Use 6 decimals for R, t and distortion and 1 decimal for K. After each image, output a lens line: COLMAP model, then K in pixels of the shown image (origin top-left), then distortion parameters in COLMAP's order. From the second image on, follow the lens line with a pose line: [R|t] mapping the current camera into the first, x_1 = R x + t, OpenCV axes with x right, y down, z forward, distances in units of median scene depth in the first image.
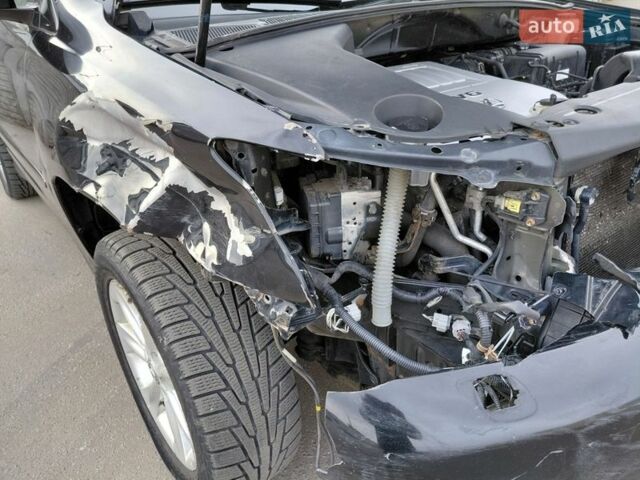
lens RADIAL K [[488.9, 0, 312.7], [0, 488.9, 250.6], [0, 0, 1]] dist [0.033127, -0.080256]
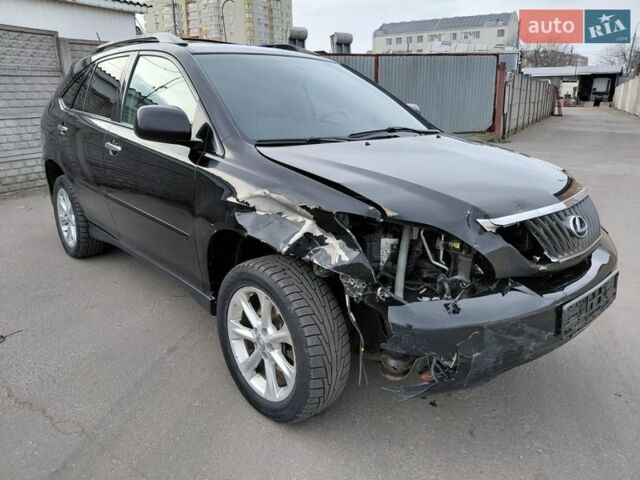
lens RADIAL K [[488.9, 0, 303.5], [0, 488.9, 239.4], [0, 0, 1]] dist [0.033127, -0.080256]
pose [[0.997105, 0.039634, 0.064891, -0.424588], [-0.025849, 0.979266, -0.200921, 0.331199], [-0.071509, 0.198662, 0.977456, -1.113298]]
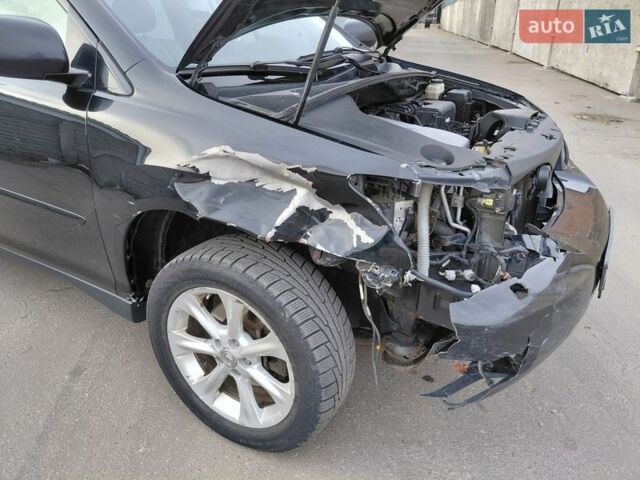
lens RADIAL K [[488.9, 0, 325.2], [0, 488.9, 245.3], [0, 0, 1]] dist [0.033127, -0.080256]
pose [[0.920556, -0.105206, 0.376176, -0.767477], [0.127906, 0.991140, -0.035810, 0.051025], [-0.369076, 0.081080, 0.925856, -0.414196]]
